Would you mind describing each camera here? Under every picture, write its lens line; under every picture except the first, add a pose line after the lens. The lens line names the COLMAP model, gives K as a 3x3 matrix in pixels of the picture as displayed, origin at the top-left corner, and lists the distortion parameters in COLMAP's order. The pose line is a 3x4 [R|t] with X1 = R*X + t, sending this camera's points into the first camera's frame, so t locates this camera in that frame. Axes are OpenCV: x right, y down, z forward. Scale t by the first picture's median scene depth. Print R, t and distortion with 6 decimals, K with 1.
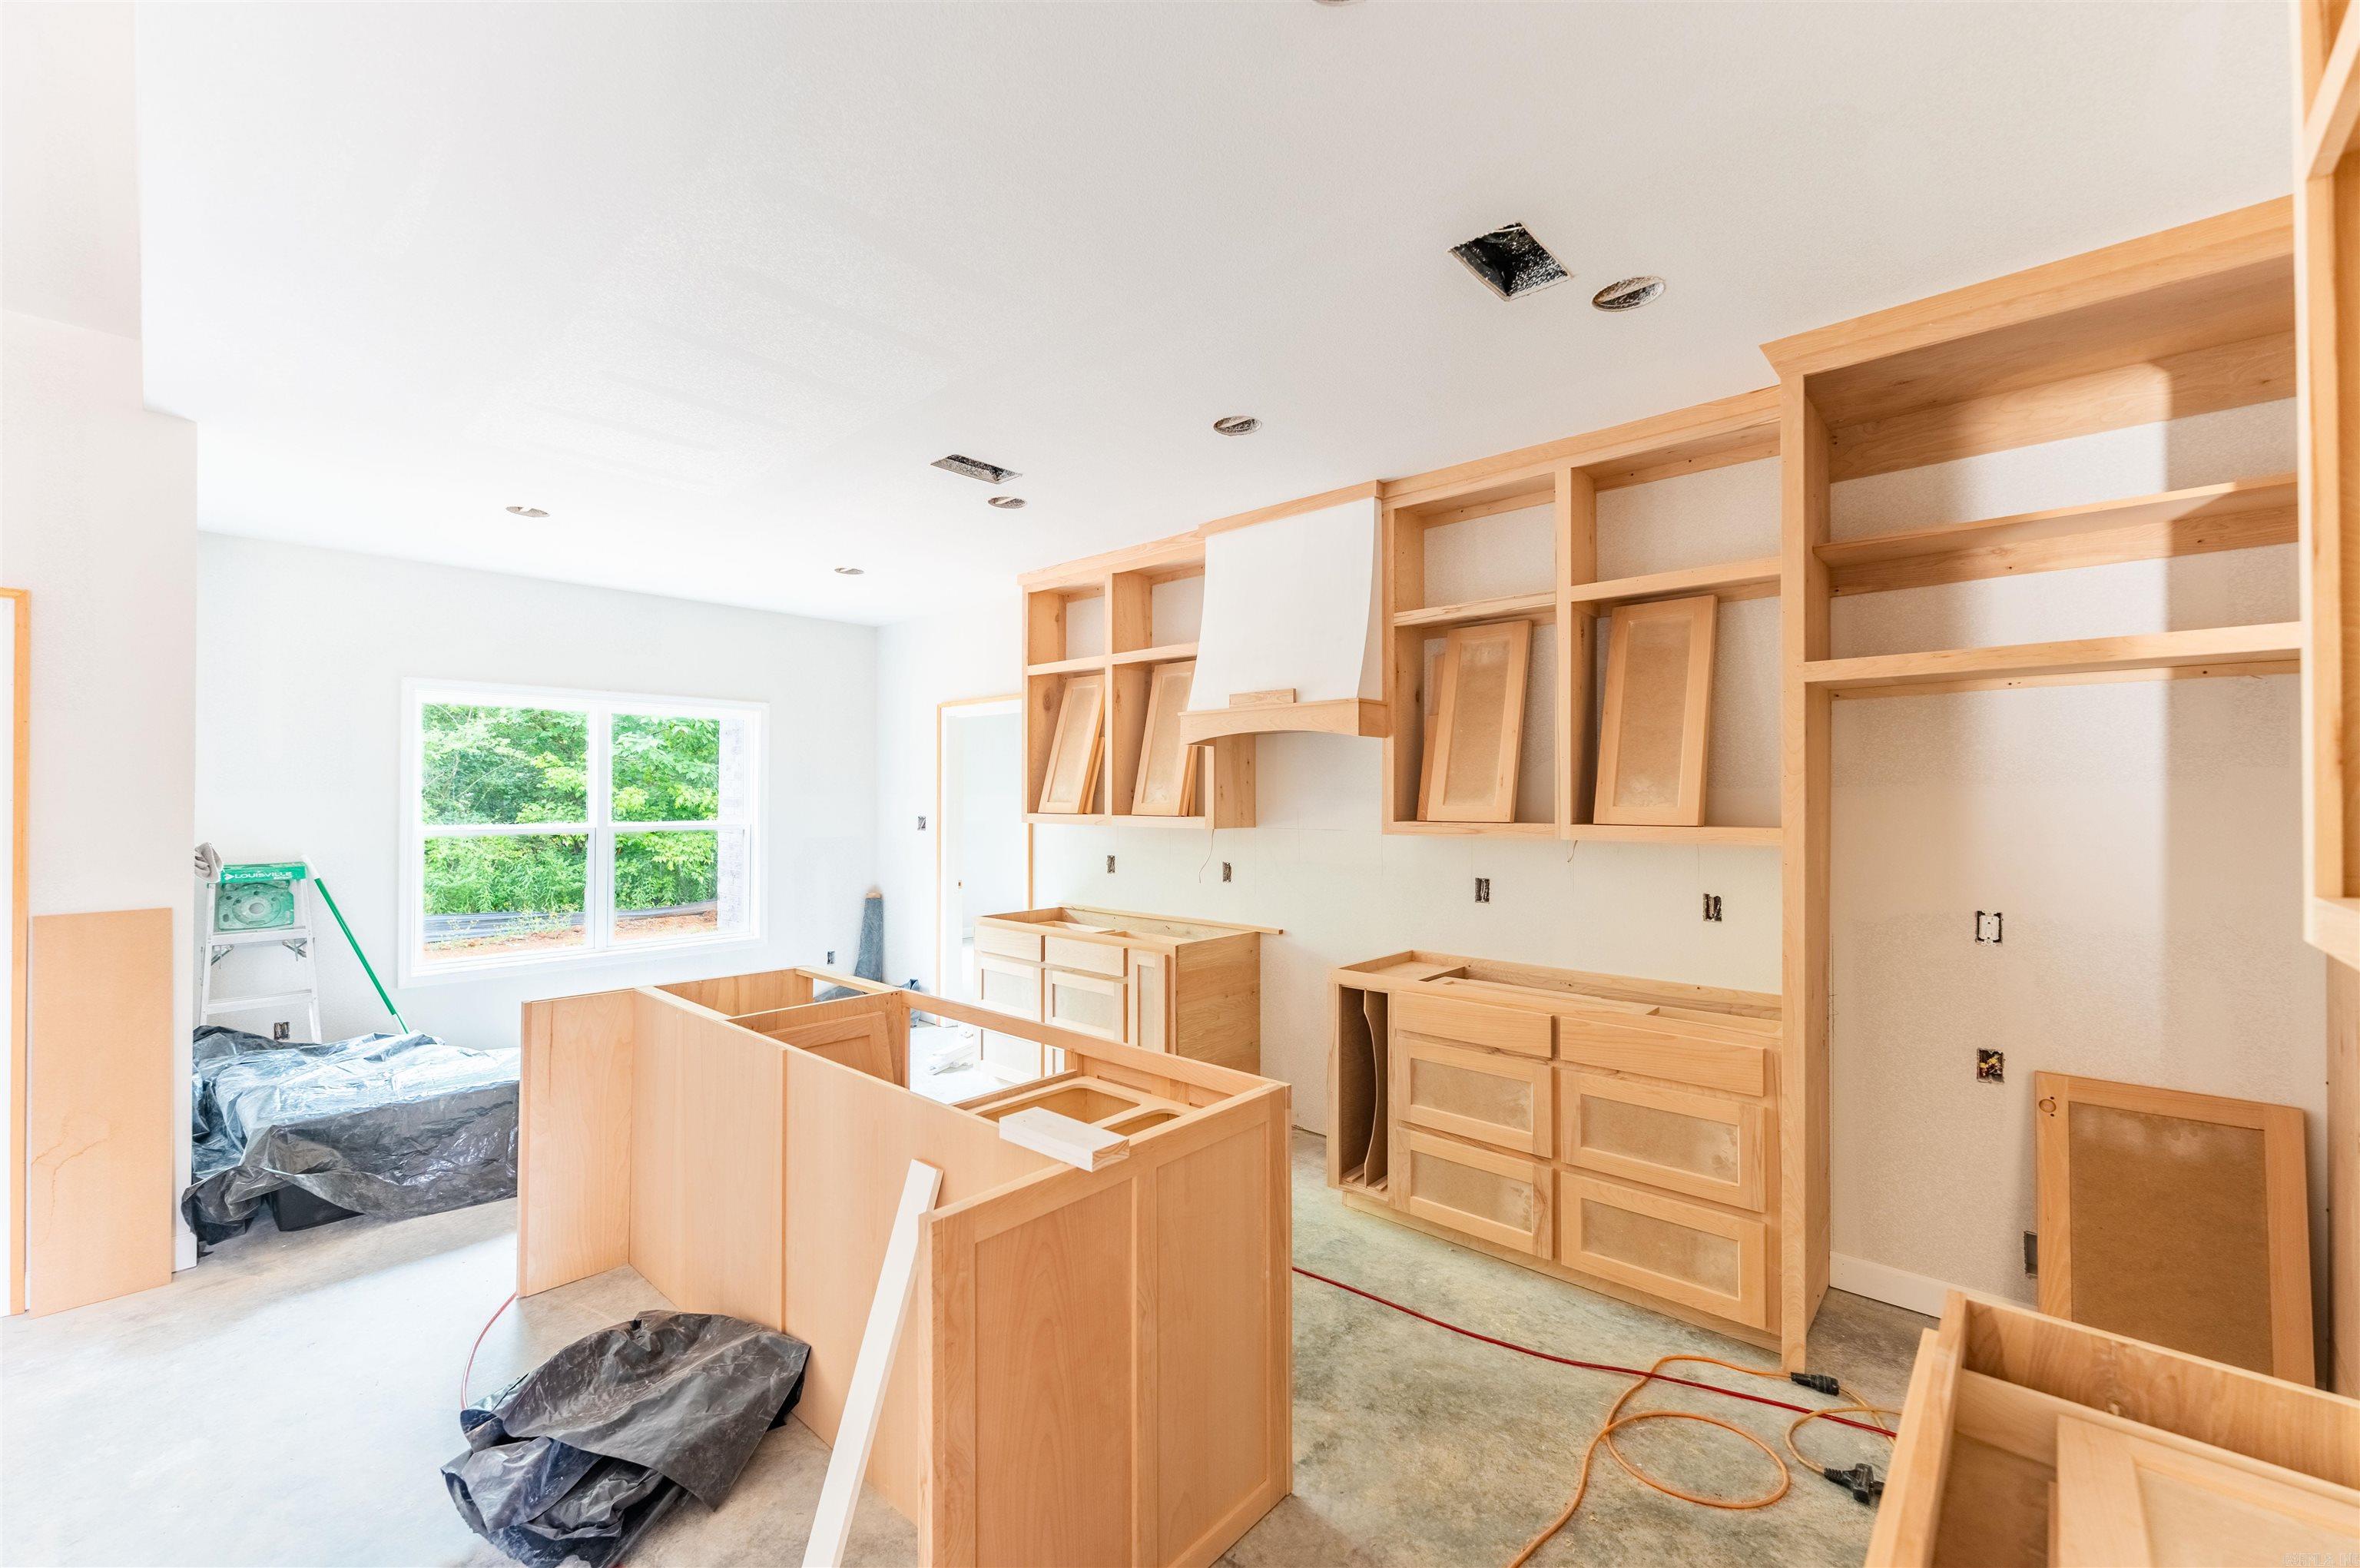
lens RADIAL K [[949.3, 0, 1171.5], [0, 949.3, 785.1], [0, 0, 1]] dist [0.000021, -0.000014]
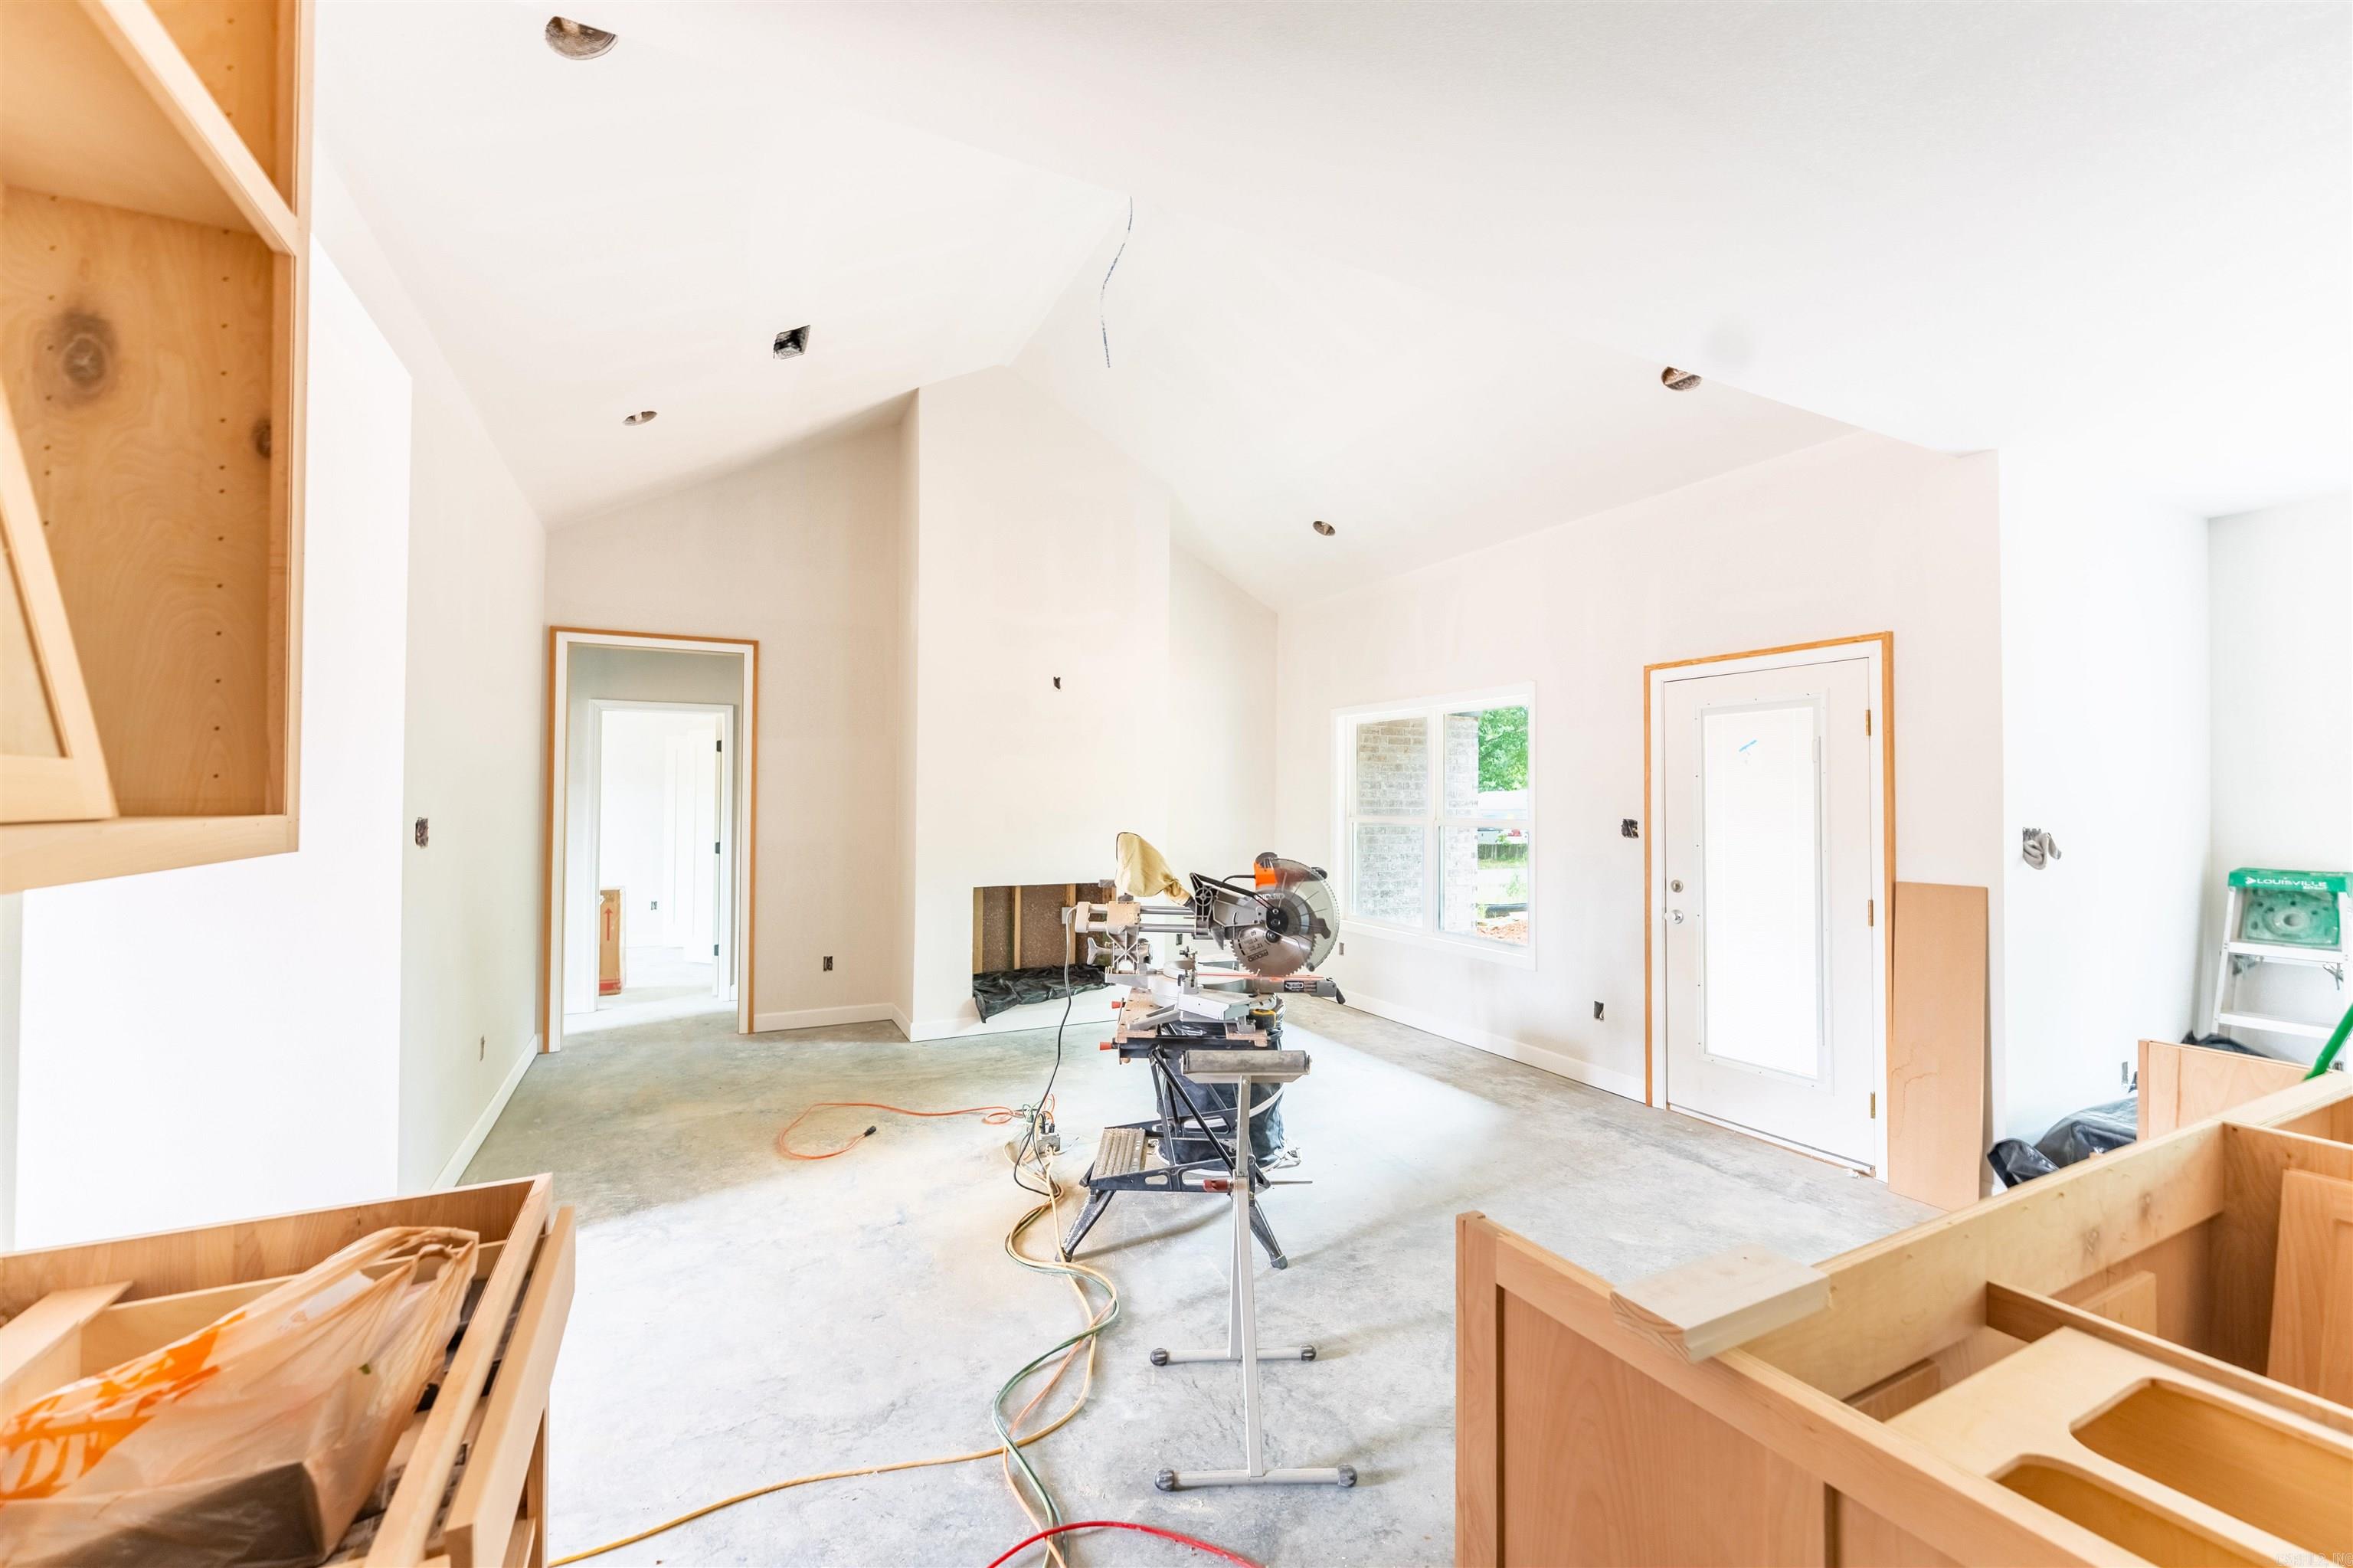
lens RADIAL K [[956.4, 0, 1186.3], [0, 956.4, 782.3], [0, 0, 1]] dist [0.000446, 0.000014]
pose [[-0.344403, -0.020308, -0.938602, 0.281677], [0.001666, 0.999751, -0.022242, 0.023739], [0.938820, -0.009224, -0.344284, 0.420168]]
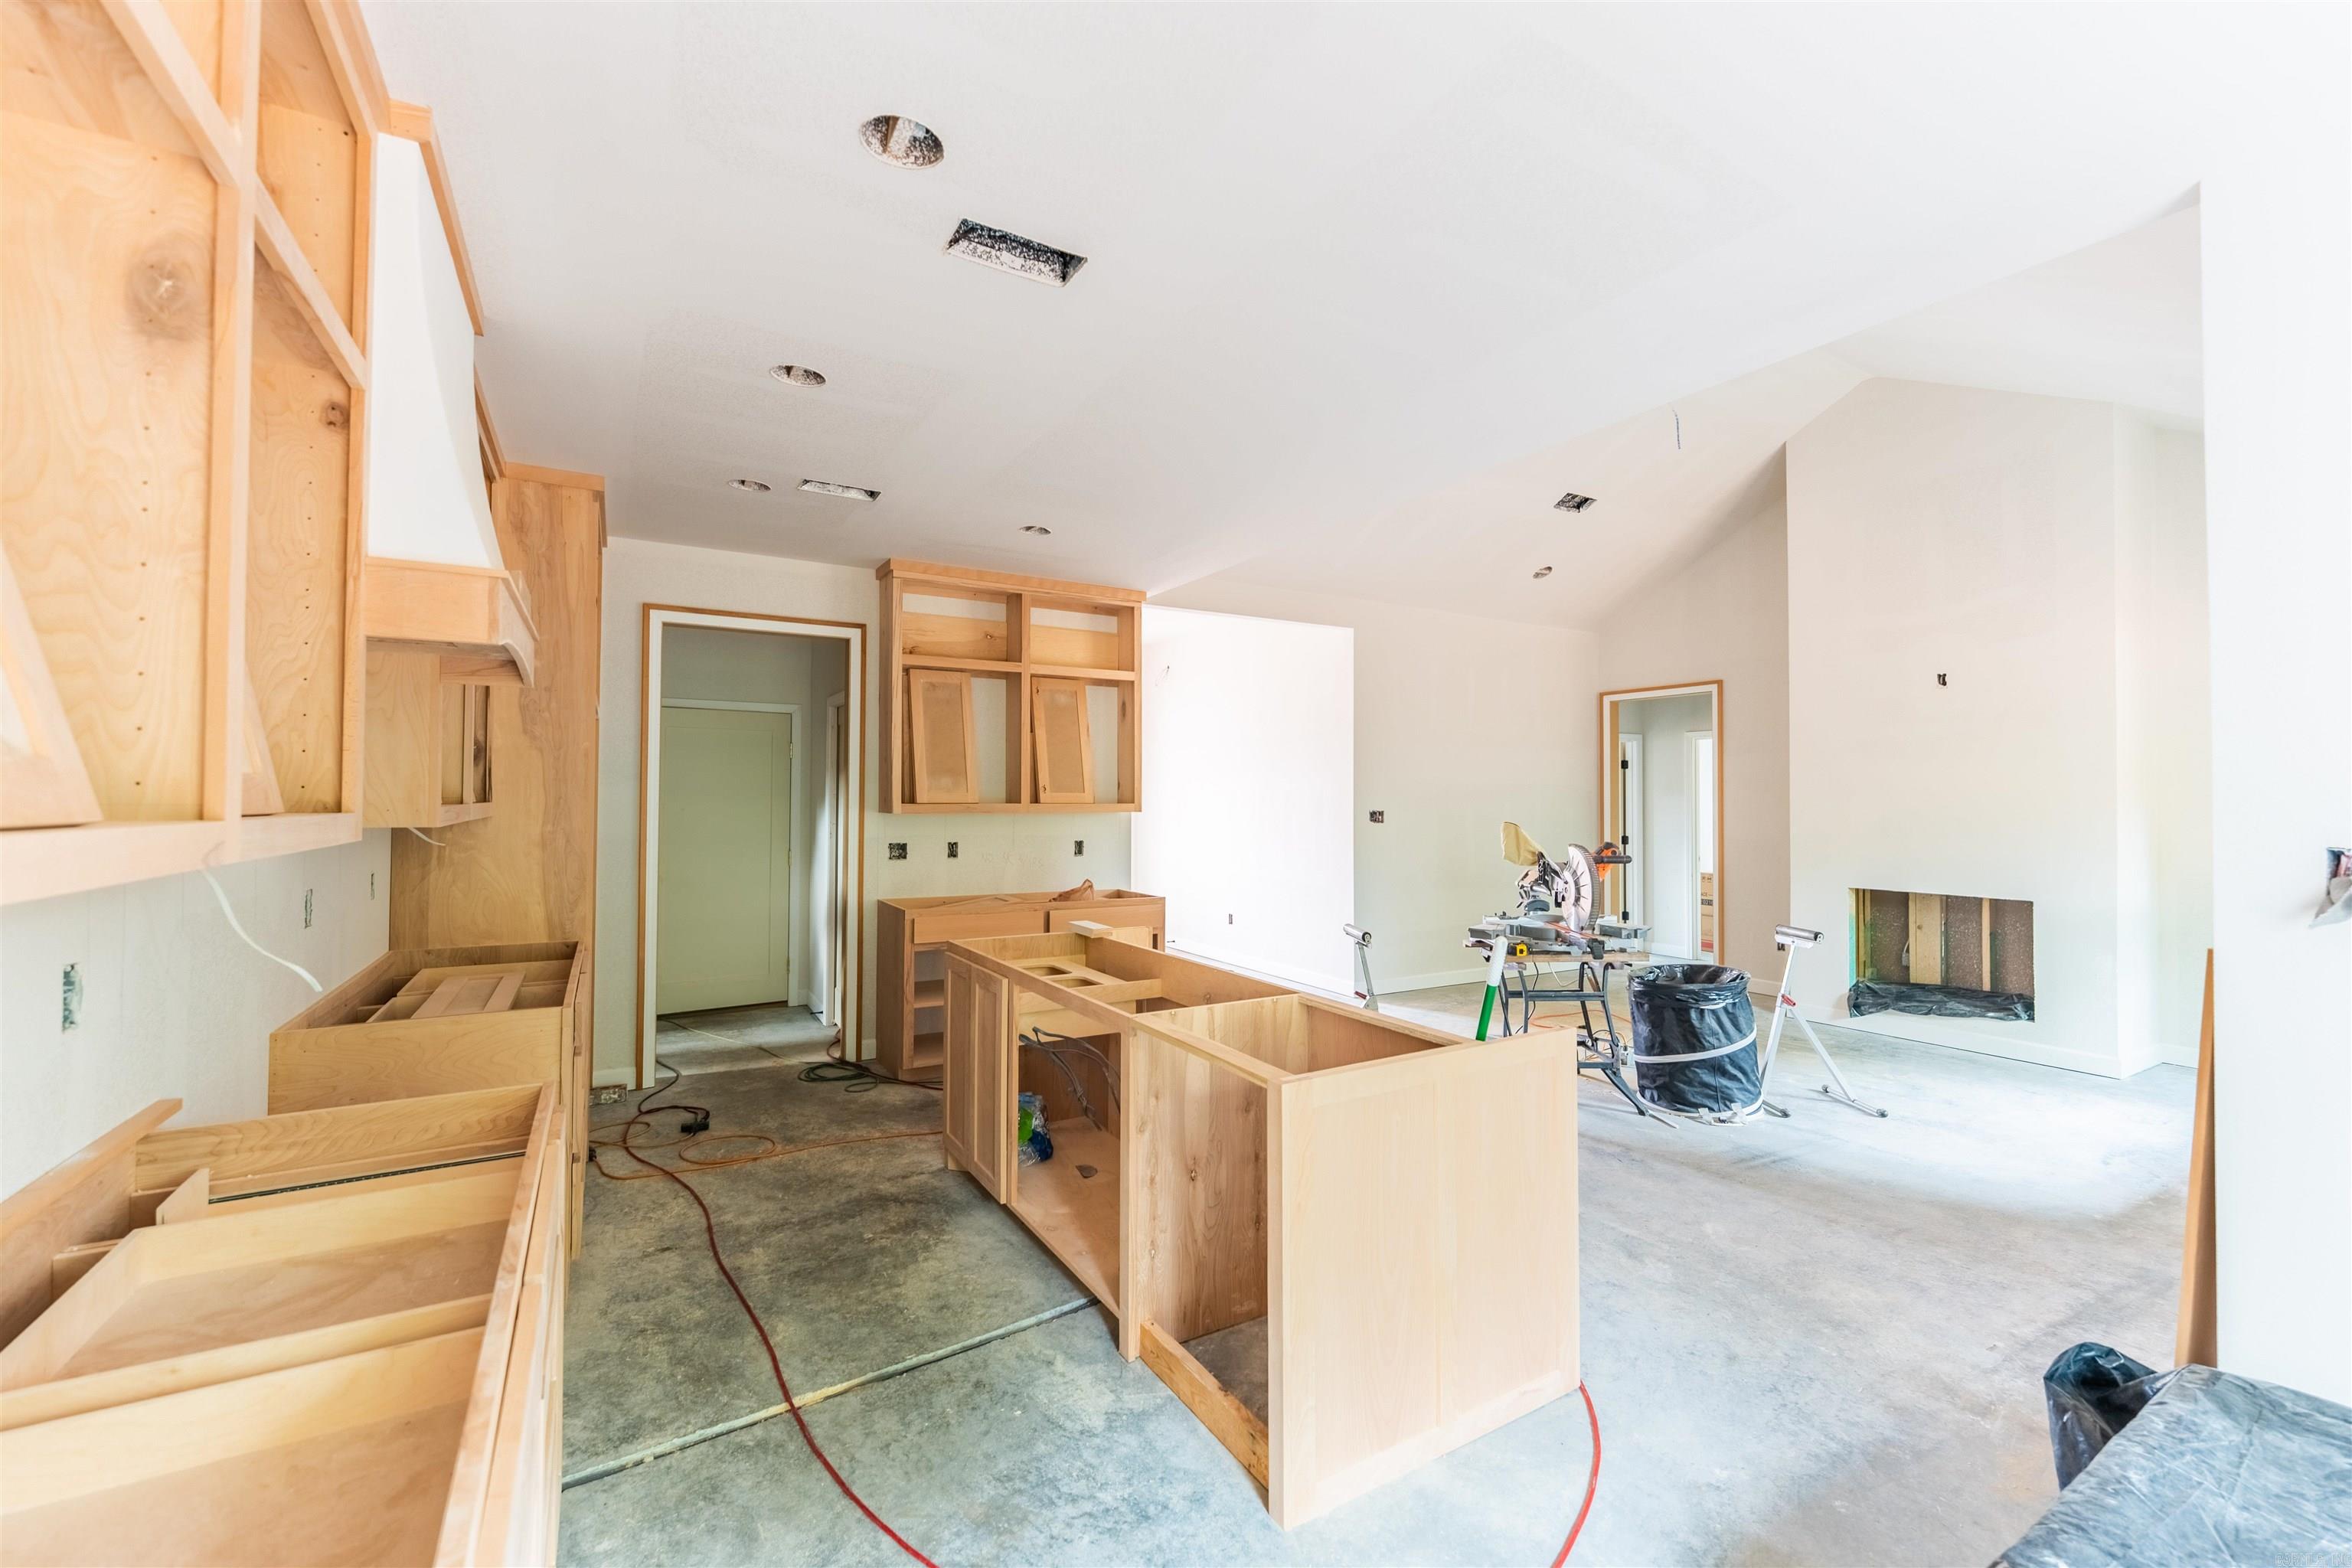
lens RADIAL K [[972.3, 0, 1176.0], [0, 972.3, 784.0], [0, 0, 1]] dist [-0.006687, -0.000224]
pose [[-0.955972, -0.002070, 0.293450, -0.478291], [-0.009864, 0.999637, -0.025084, 0.035433], [-0.293291, -0.026874, -0.955645, 1.522893]]
